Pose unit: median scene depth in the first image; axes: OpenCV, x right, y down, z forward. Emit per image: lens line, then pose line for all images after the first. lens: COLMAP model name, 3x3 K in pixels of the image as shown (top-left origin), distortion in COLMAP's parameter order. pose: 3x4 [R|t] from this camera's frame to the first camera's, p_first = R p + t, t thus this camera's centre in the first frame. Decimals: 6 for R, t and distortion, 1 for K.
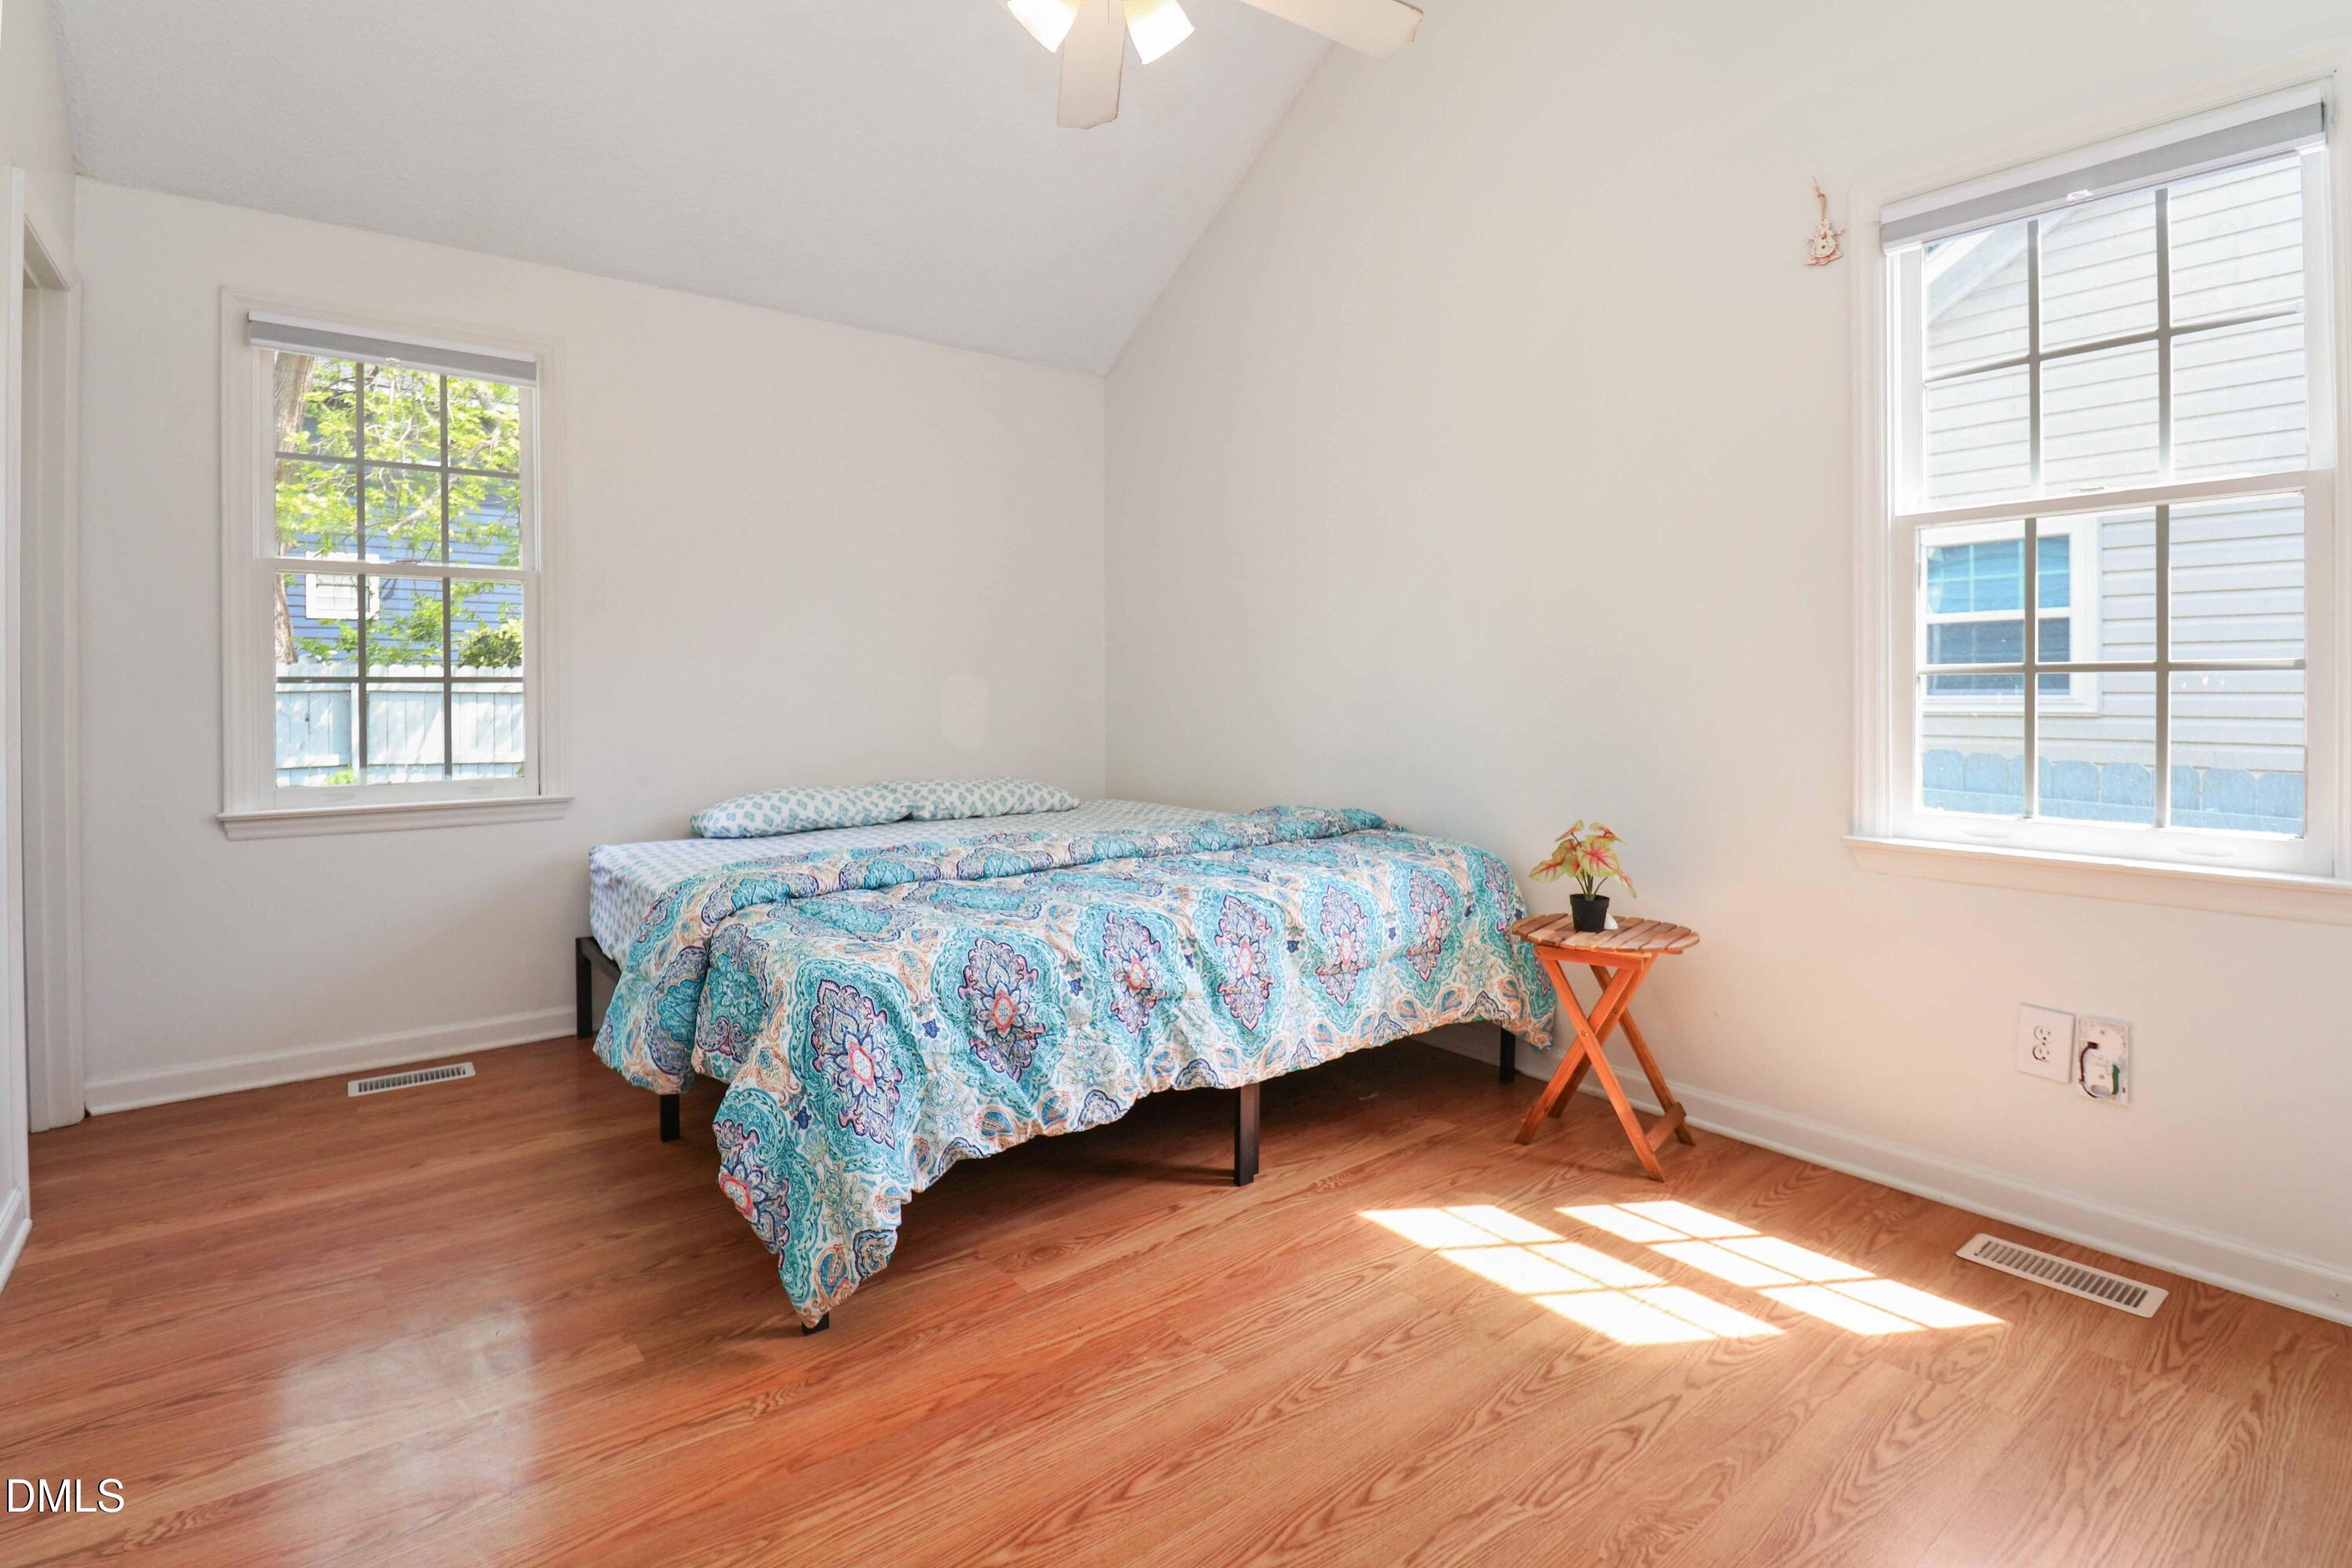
lens RADIAL K [[1113.2, 0, 1174.8], [0, 1113.2, 749.3], [0, 0, 1]] dist [0.001490, -0.013069]
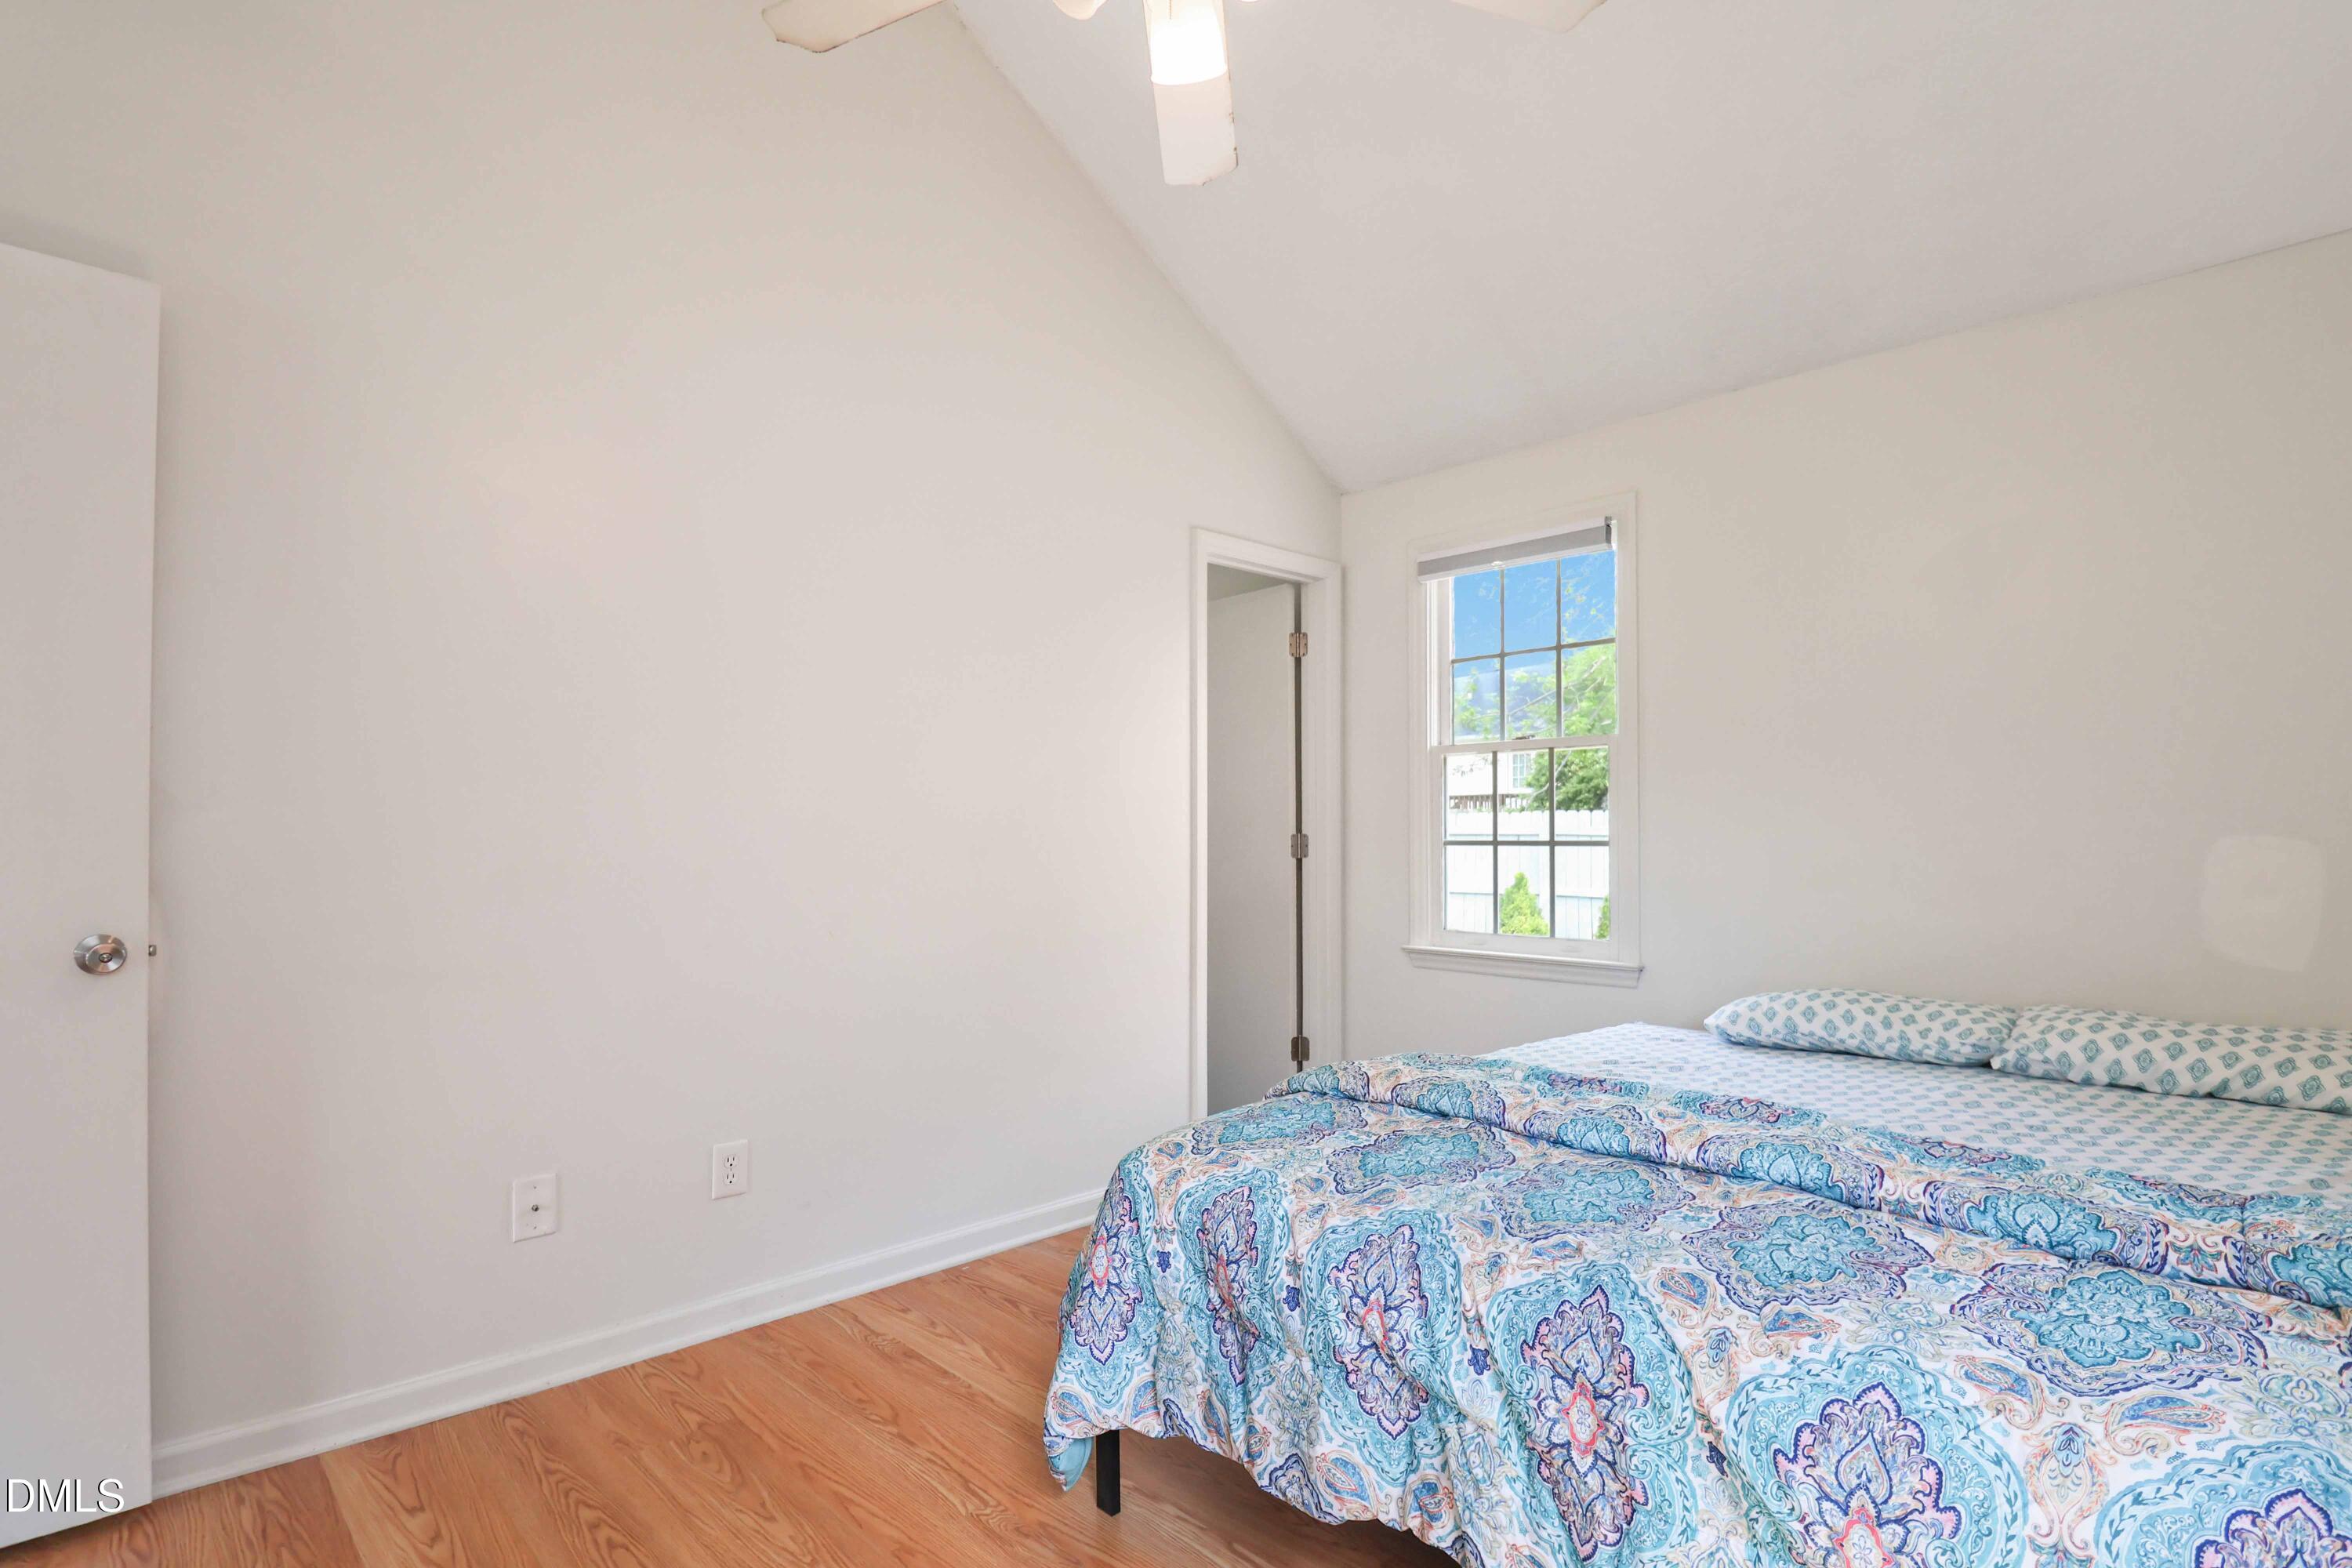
lens RADIAL K [[1161.9, 0, 1174.5], [0, 1161.9, 818.5], [0, 0, 1]] dist [-0.023277, -0.000734]
pose [[0.090198, -0.010098, -0.995873, 0.609820], [-0.047190, 0.998782, -0.014402, -0.077056], [0.994805, 0.048294, 0.089612, 0.783063]]
